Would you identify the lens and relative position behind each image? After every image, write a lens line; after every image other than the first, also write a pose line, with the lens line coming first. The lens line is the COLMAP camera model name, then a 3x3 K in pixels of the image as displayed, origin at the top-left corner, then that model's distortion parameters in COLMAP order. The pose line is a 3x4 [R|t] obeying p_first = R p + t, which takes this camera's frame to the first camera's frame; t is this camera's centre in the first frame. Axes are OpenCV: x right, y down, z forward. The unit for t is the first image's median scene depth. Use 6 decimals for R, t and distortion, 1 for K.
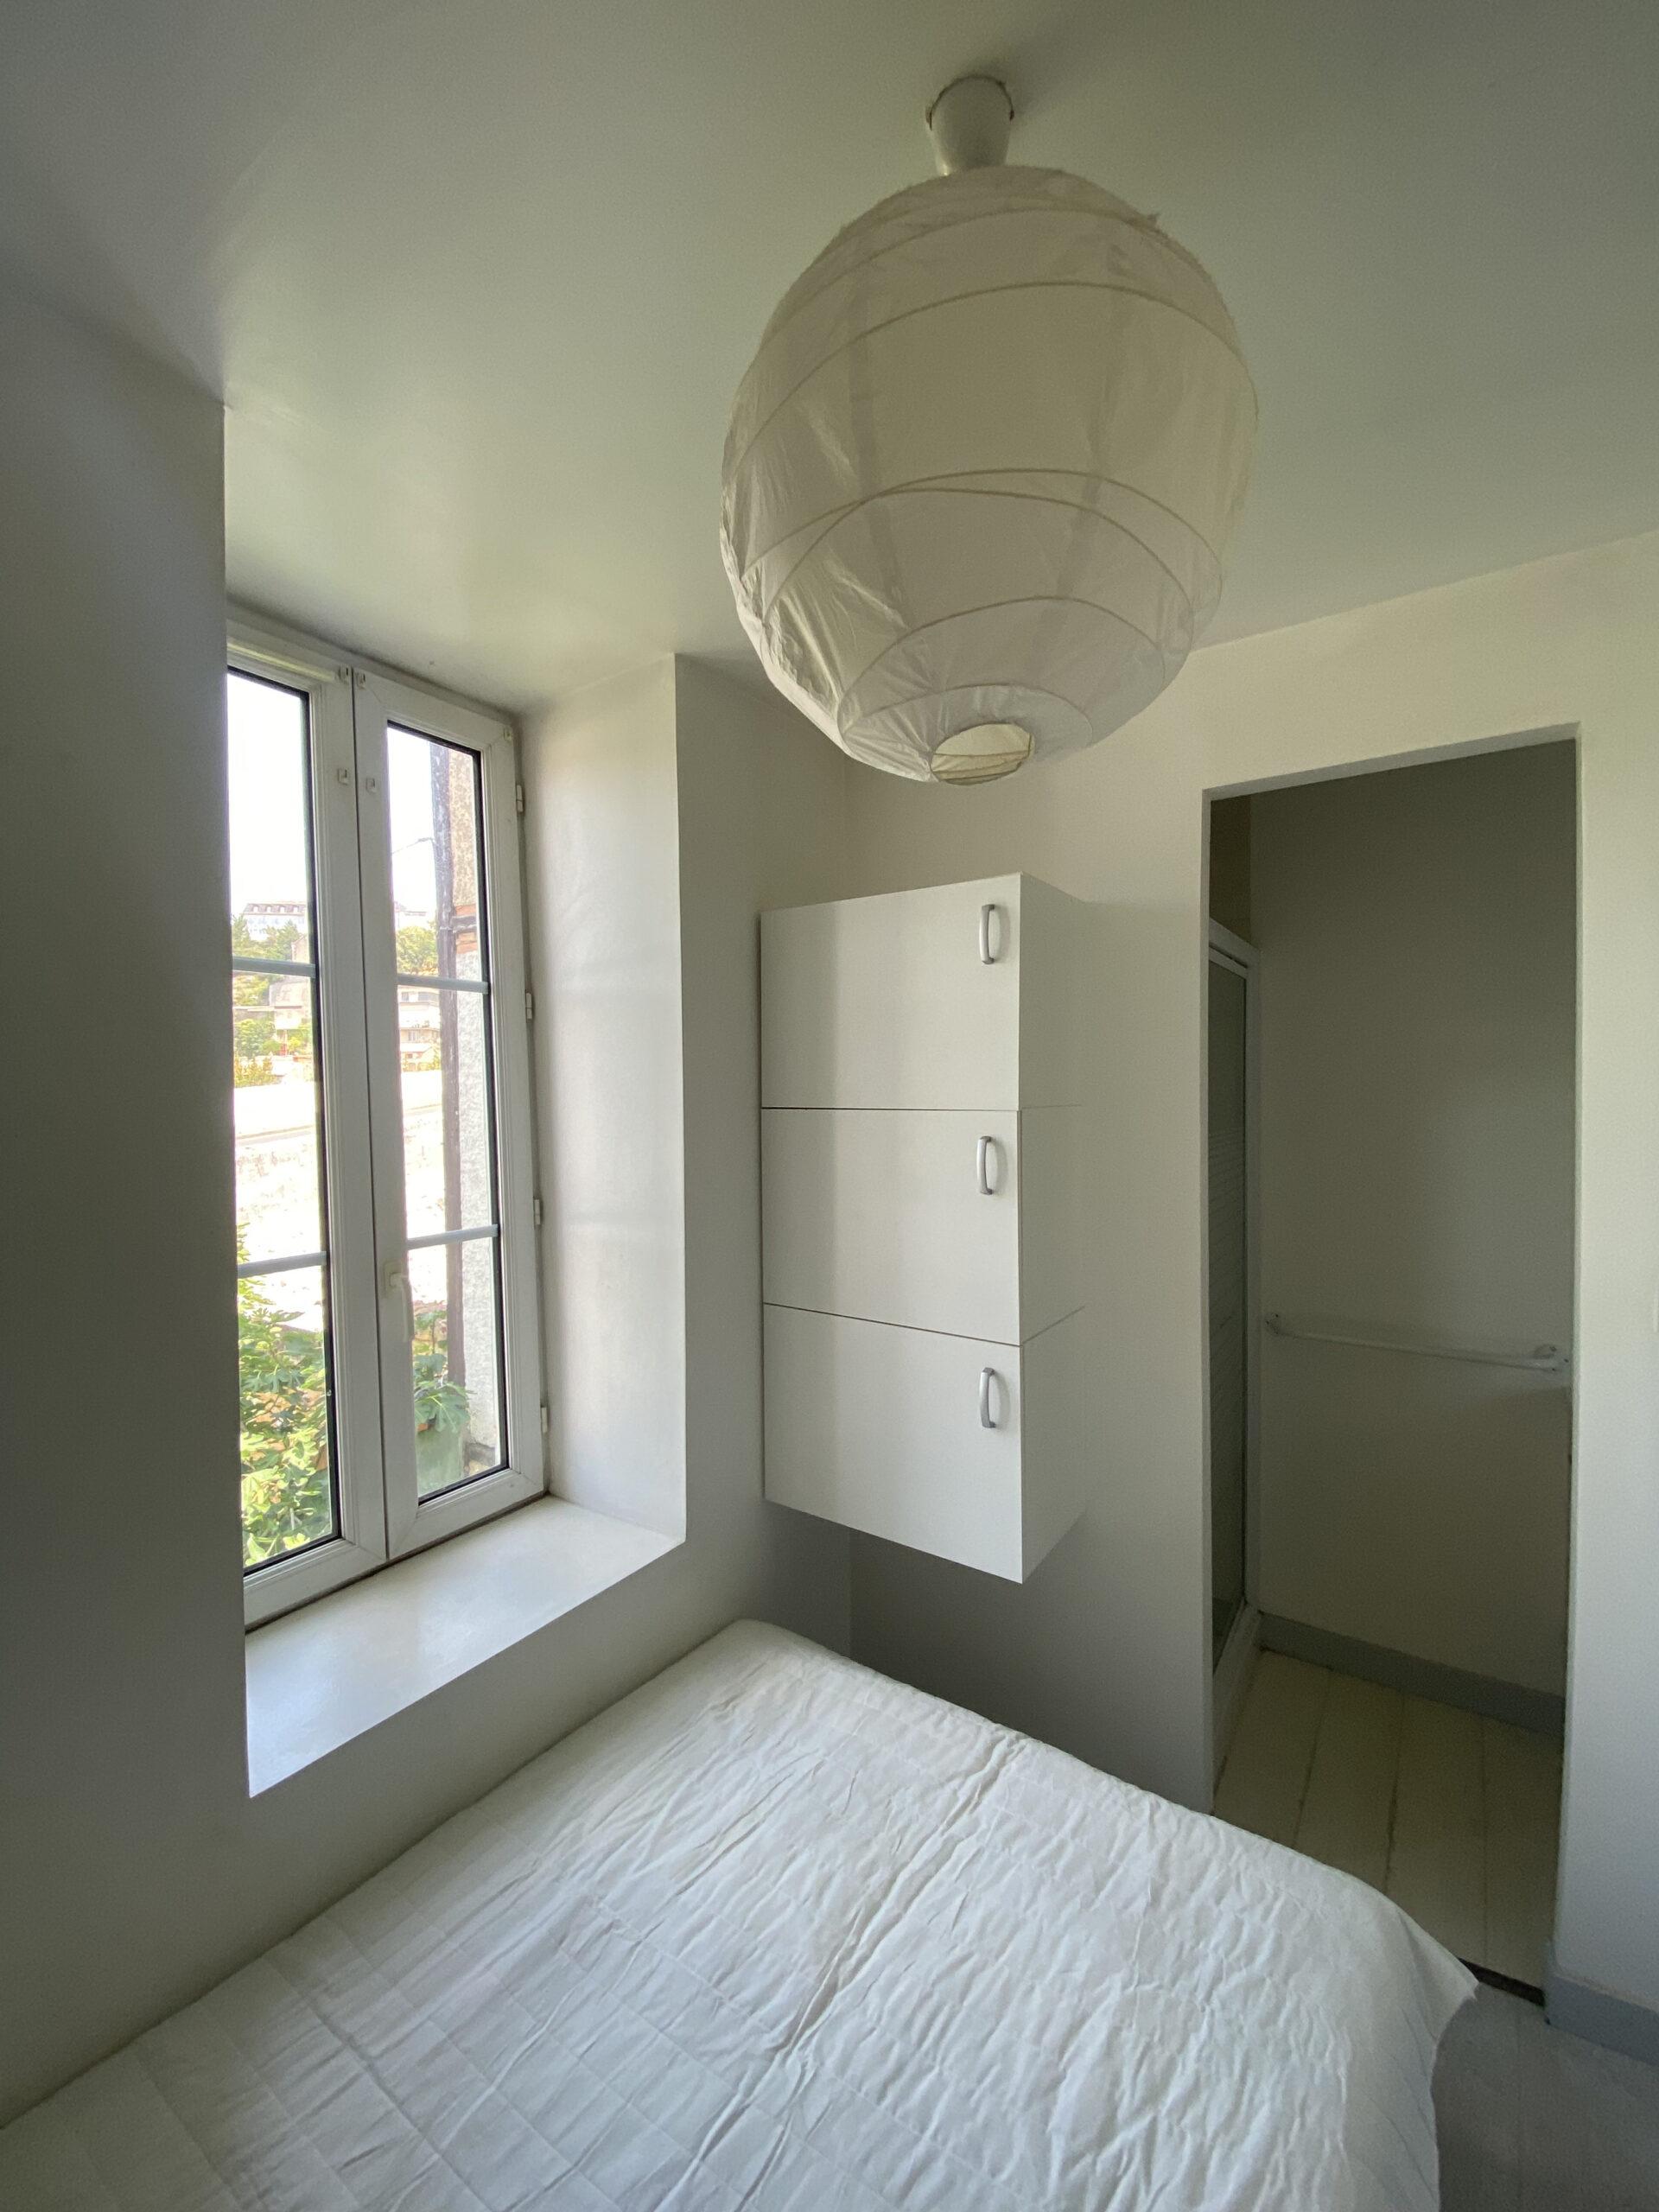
lens RADIAL K [[901.9, 0, 845.3], [0, 901.9, 1093.6], [0, 0, 1]] dist [0.023008, -0.004012]
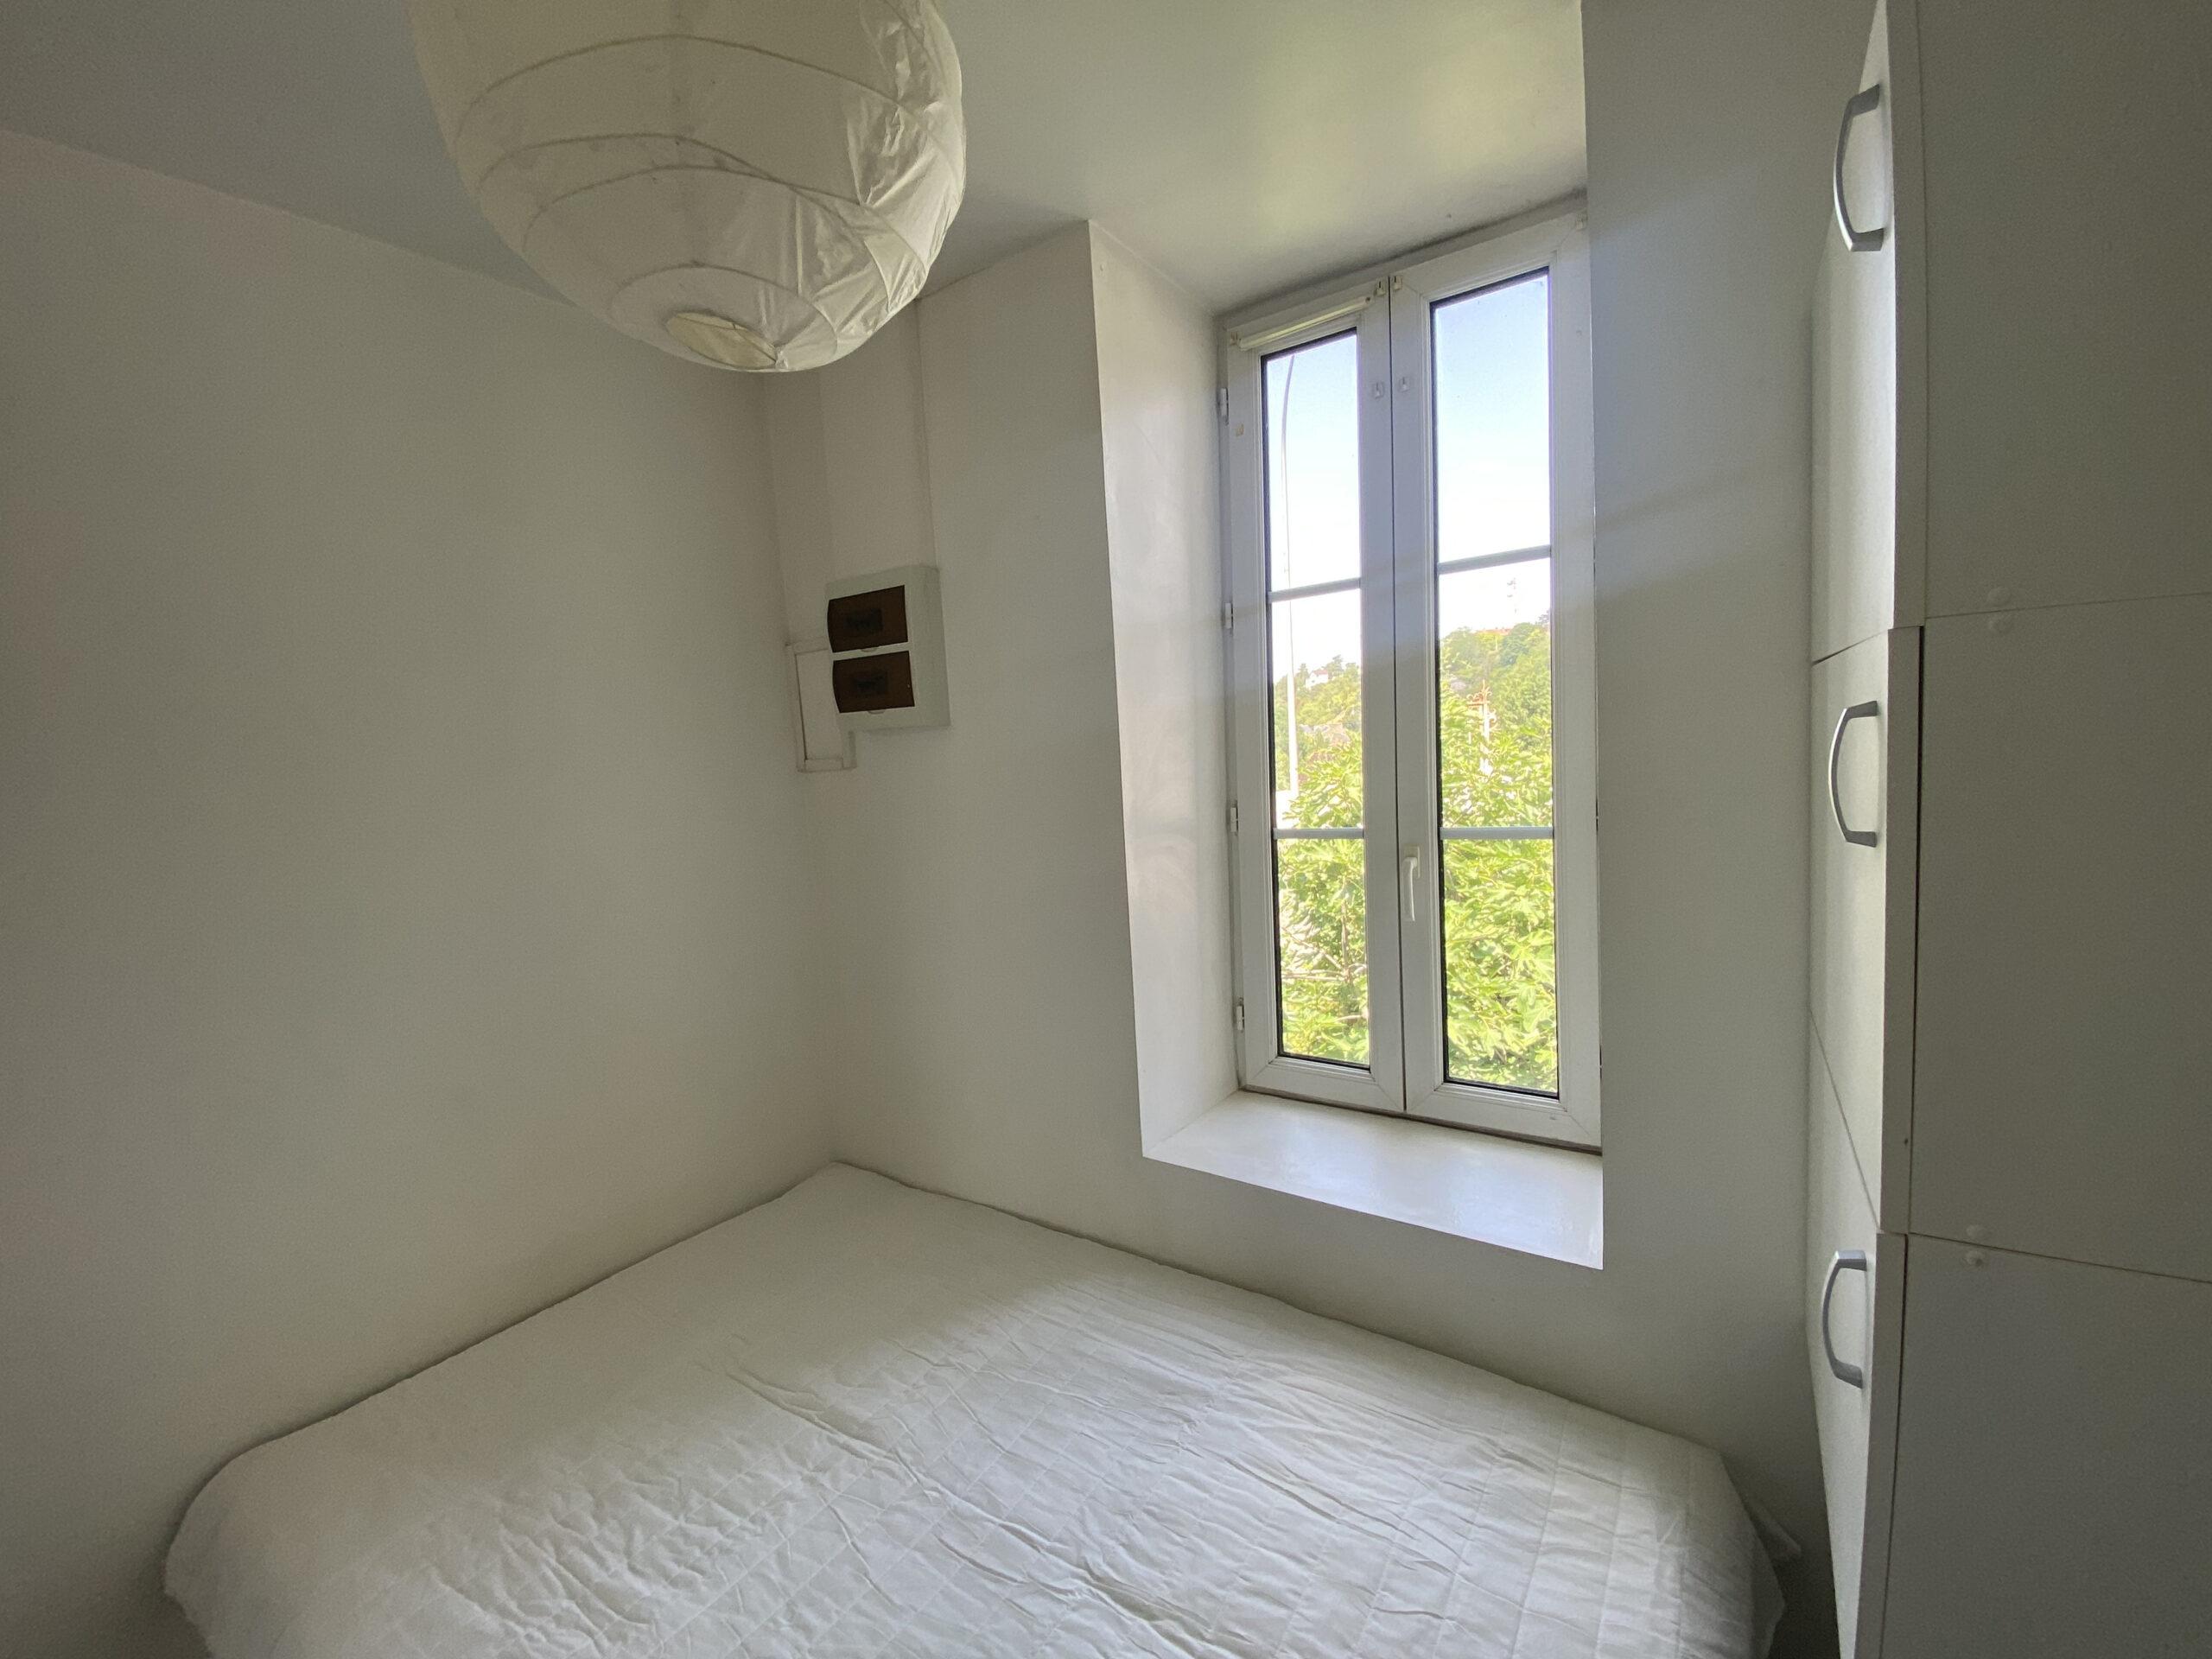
lens RADIAL K [[901.9, 0, 1127.1], [0, 901.9, 839.3], [0, 0, 1]] dist [0.023008, -0.004012]
pose [[0.045882, 0.119683, -0.991751, 0.790026], [0.056545, 0.990894, 0.122195, 0.030483], [0.997345, -0.061685, 0.038697, 0.914678]]
